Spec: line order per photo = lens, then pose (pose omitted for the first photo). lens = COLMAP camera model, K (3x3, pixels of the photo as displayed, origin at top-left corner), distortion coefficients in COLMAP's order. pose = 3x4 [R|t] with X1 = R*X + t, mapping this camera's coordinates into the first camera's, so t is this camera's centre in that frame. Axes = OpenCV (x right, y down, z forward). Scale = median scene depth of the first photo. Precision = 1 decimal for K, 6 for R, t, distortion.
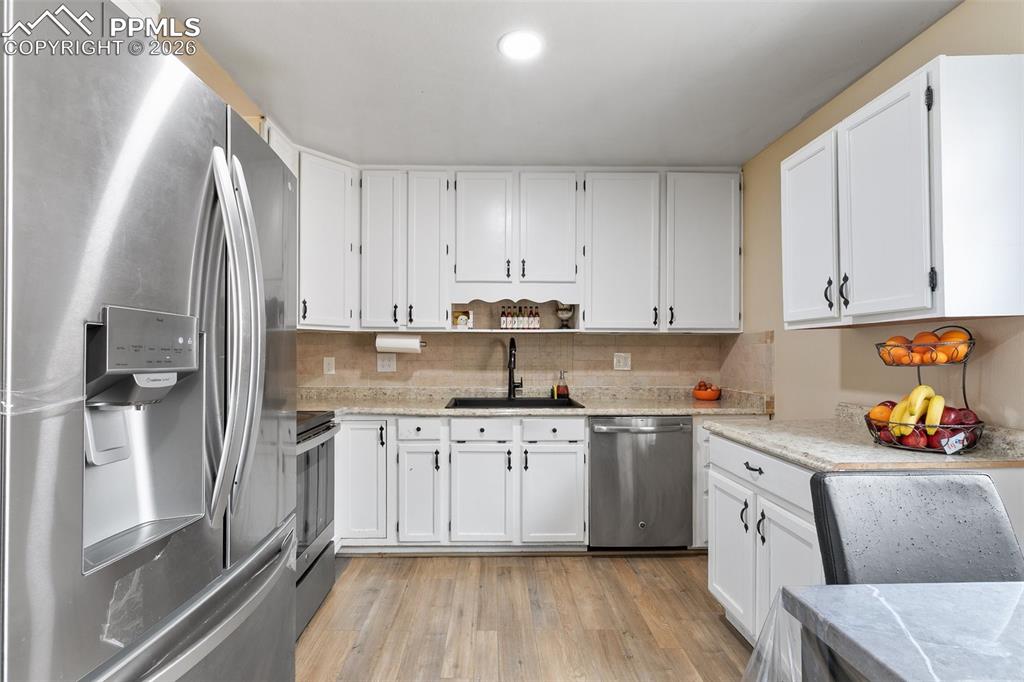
lens RADIAL K [[463.3, 0, 511.8], [0, 463.3, 354.6], [0, 0, 1]] dist [0.000615, -0.000019]
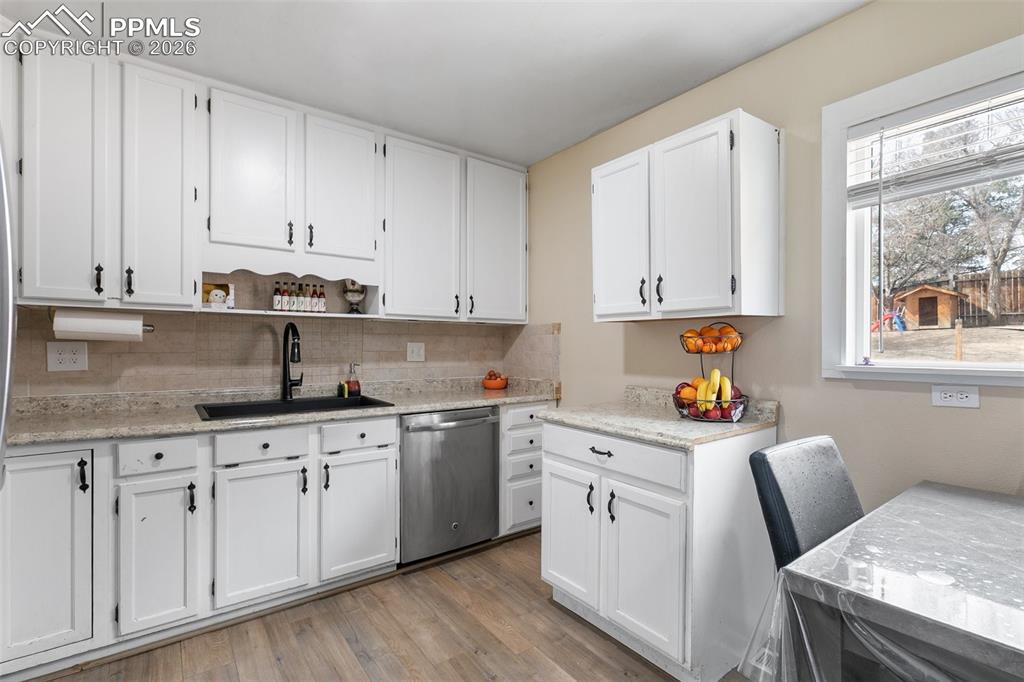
lens RADIAL K [[463.3, 0, 519.4], [0, 463.3, 347.3], [0, 0, 1]] dist [0.000615, -0.000019]
pose [[0.821261, -0.000953, 0.570551, -0.151721], [-0.001560, 0.999991, 0.003916, 0.002033], [-0.570550, -0.004106, 0.821253, 0.159510]]
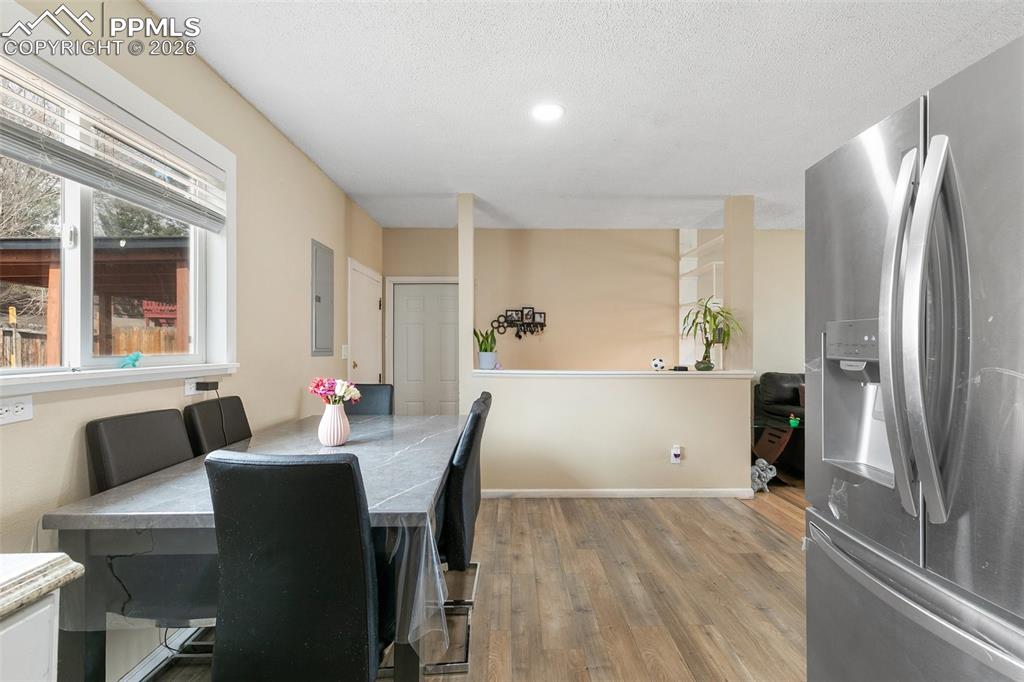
lens RADIAL K [[463.3, 0, 516.5], [0, 463.3, 344.9], [0, 0, 1]] dist [0.000615, -0.000019]
pose [[-0.999997, -0.000430, -0.002347, 0.104056], [-0.000421, 0.999992, -0.003904, -0.001781], [0.002349, -0.003903, -0.999990, 0.798612]]
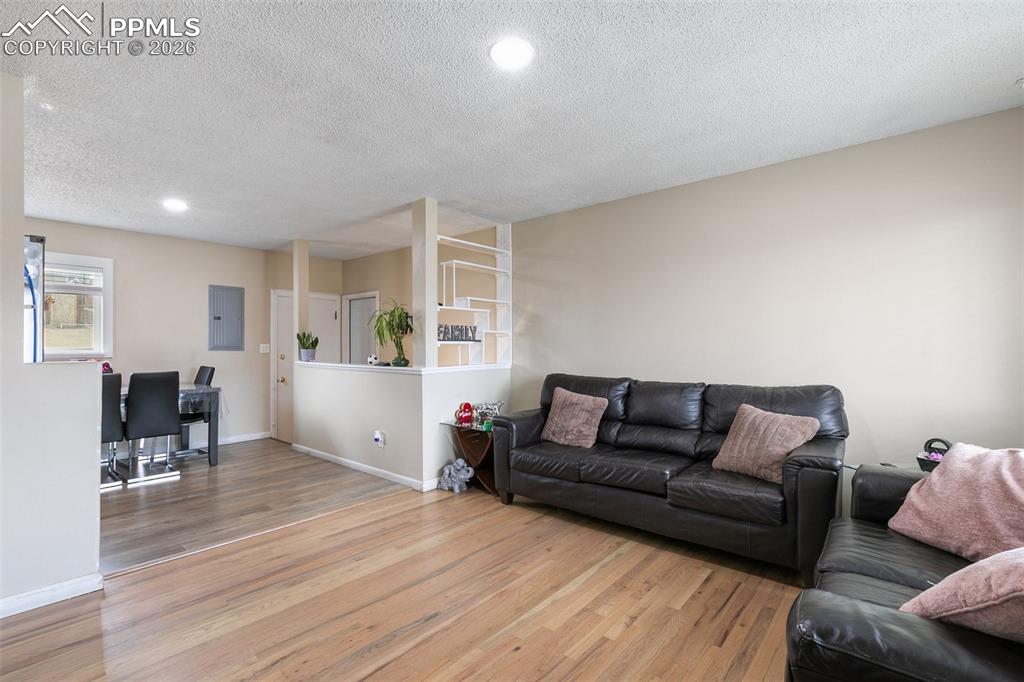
lens RADIAL K [[463.3, 0, 512.2], [0, 463.3, 341.6], [0, 0, 1]] dist [0.000615, -0.000019]
pose [[-0.743053, 0.007029, 0.669195, -1.854691], [0.001079, 0.999956, -0.009306, 0.003081], [-0.669231, -0.006193, -0.743028, 0.266503]]
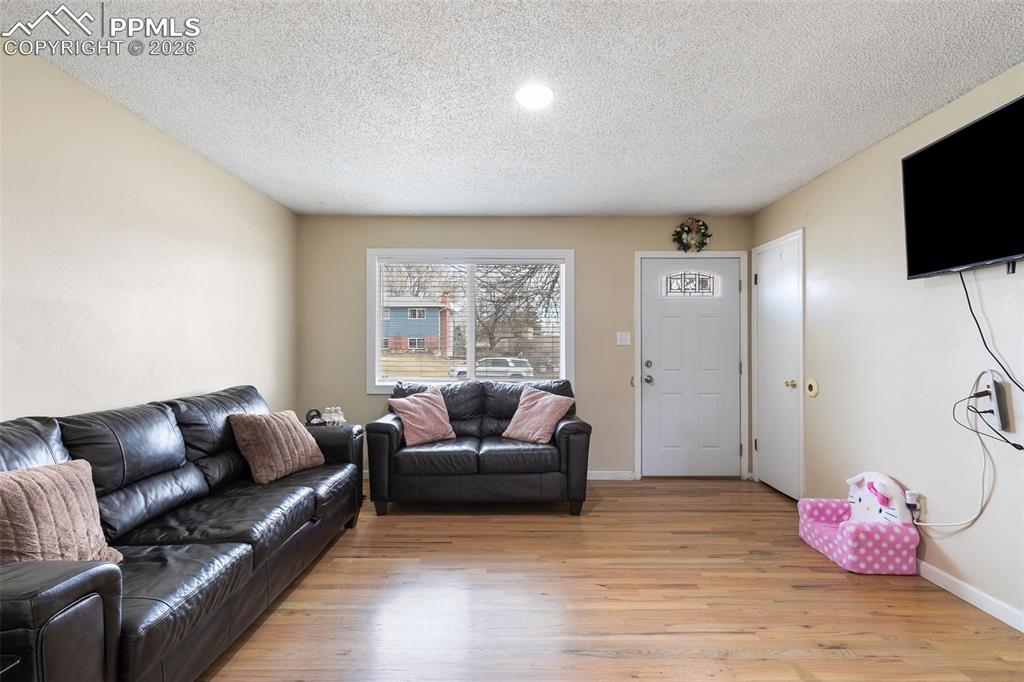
lens RADIAL K [[463.3, 0, 510.8], [0, 463.3, 347.7], [0, 0, 1]] dist [0.000615, -0.000019]
pose [[-0.037368, -0.002069, -0.999299, -0.494561], [0.000718, 0.999998, -0.002097, 0.001948], [0.999301, -0.000796, -0.037366, -0.301360]]
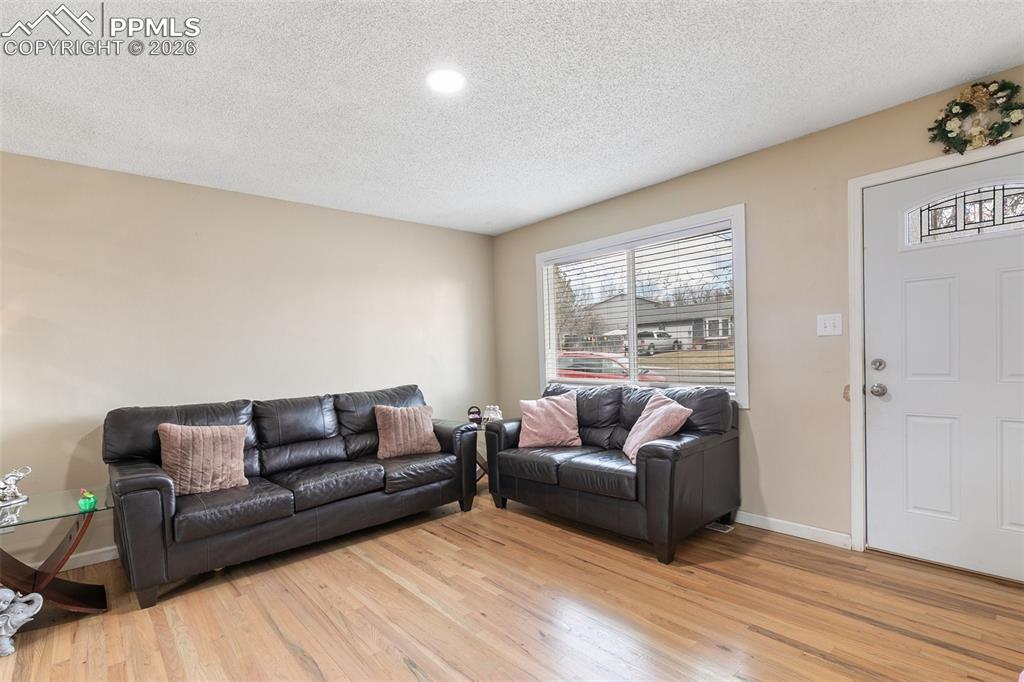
lens RADIAL K [[485.9, 0, 493.7], [0, 485.9, 369.4], [0, 0, 1]] dist [0.011230, -0.001670]
pose [[-0.781160, 0.049191, -0.622390, -0.871357], [0.037069, 0.998787, 0.032414, 0.002819], [0.623230, 0.002249, -0.782036, 0.422620]]
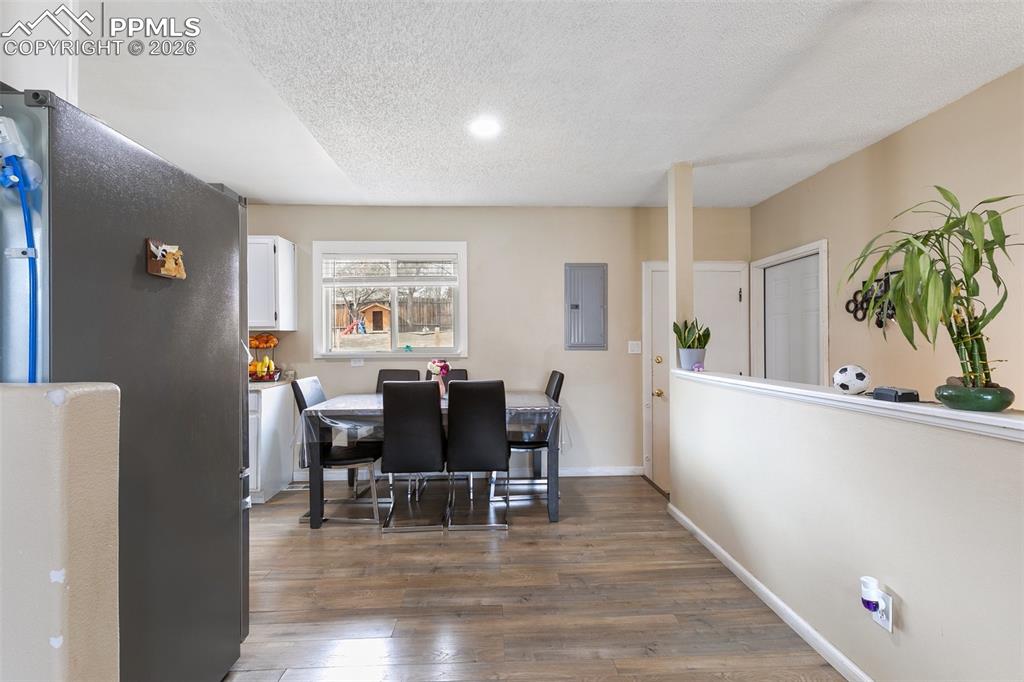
lens RADIAL K [[463.3, 0, 510.7], [0, 463.3, 344.1], [0, 0, 1]] dist [0.000615, -0.000019]
pose [[-0.023707, 0.001712, 0.999717, -0.977896], [0.002497, 0.999996, -0.001654, 0.004505], [-0.999716, 0.002457, -0.023711, -0.164314]]
